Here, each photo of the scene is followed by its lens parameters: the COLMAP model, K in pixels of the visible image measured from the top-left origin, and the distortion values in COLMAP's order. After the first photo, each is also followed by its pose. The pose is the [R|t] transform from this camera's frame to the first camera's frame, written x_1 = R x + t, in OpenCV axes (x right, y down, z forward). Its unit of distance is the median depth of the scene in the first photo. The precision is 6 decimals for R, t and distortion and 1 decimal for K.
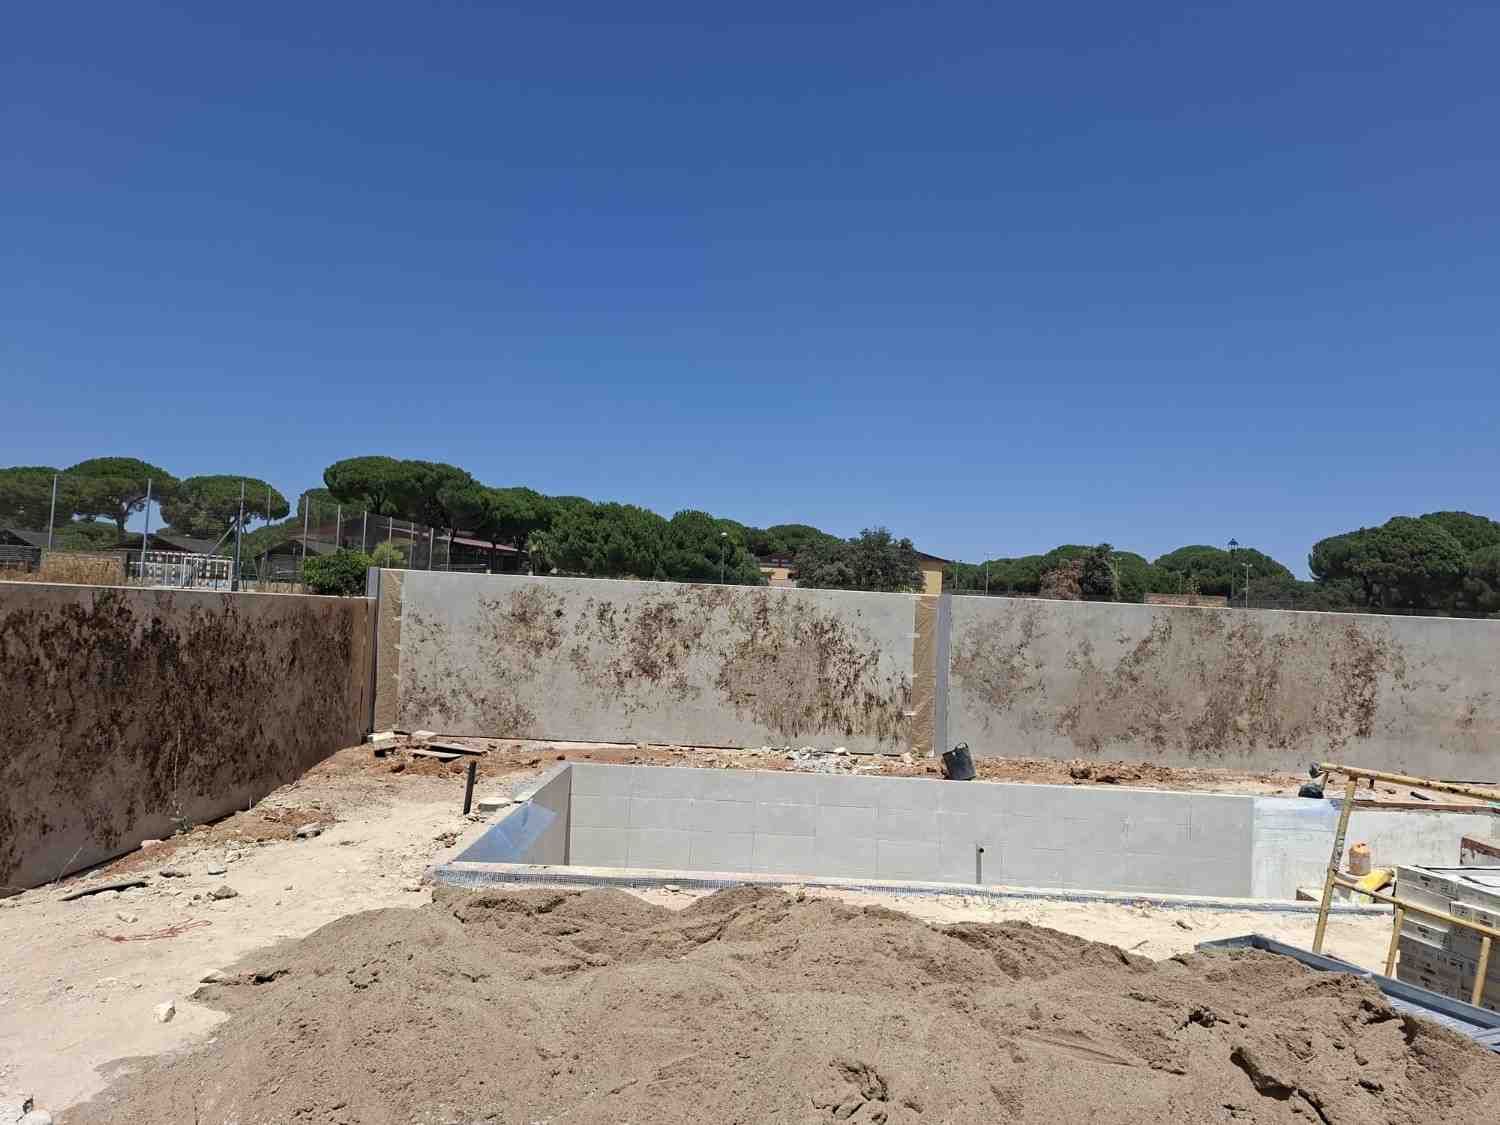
lens RADIAL K [[1039.7, 0, 776.0], [0, 1039.7, 563.8], [0, 0, 1]] dist [0.106333, -0.129363]
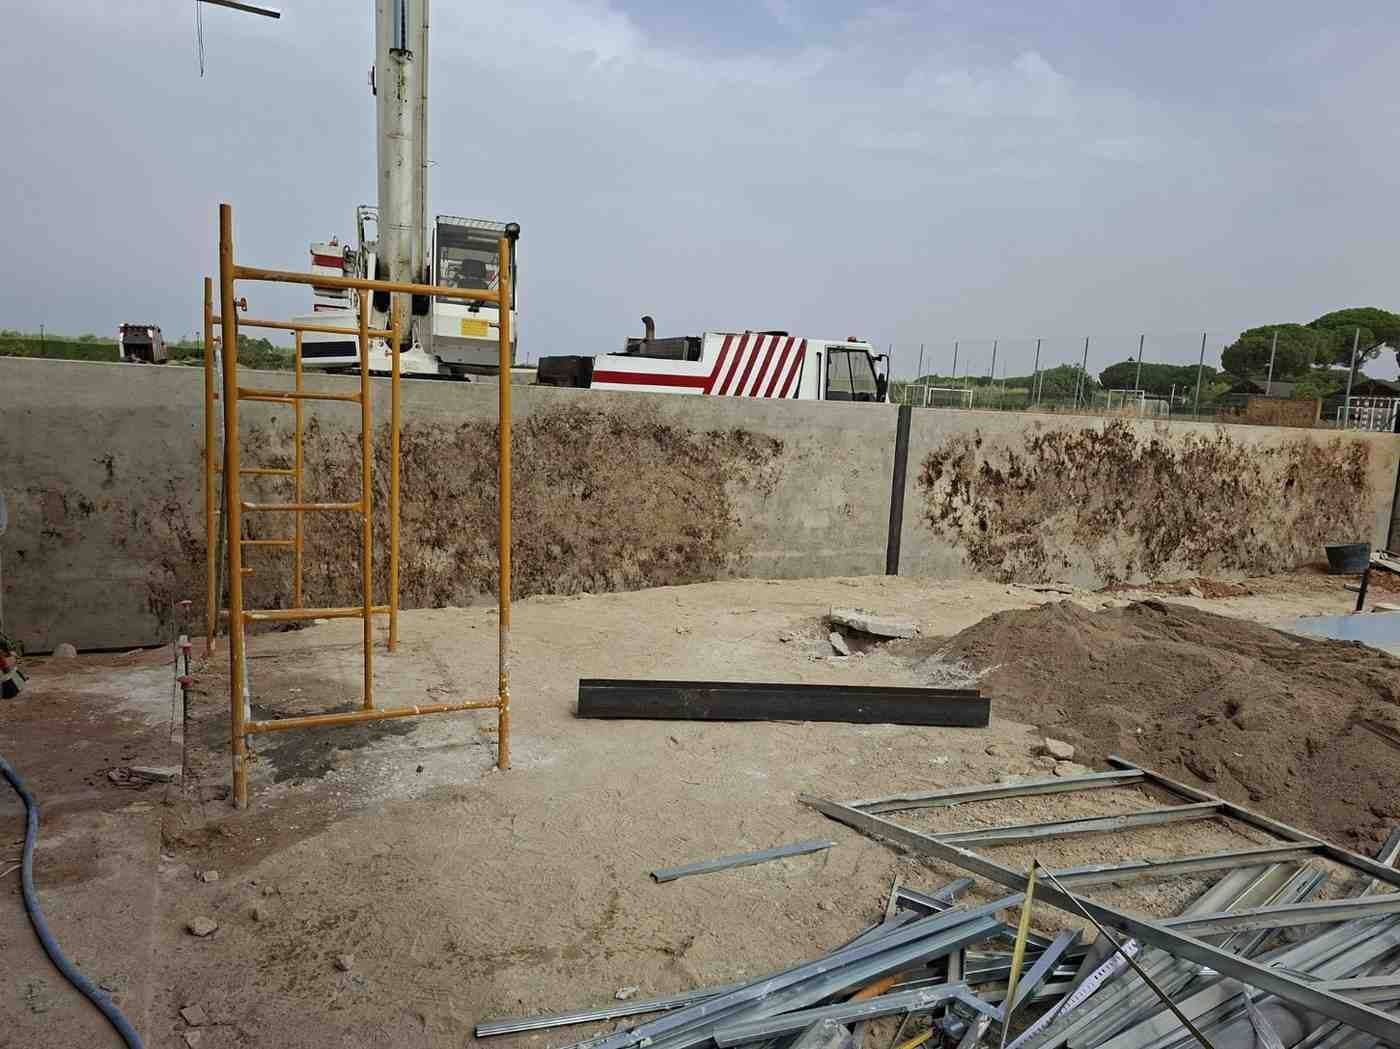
lens RADIAL K [[969.8, 0, 700.0], [0, 969.8, 524.5], [0, 0, 1]] dist [0.098302, -0.124100]
pose [[0.405955, 0.098287, -0.908593, 0.320112], [0.006625, 0.993857, 0.110471, 0.009345], [0.913869, -0.050865, 0.402810, -0.096844]]
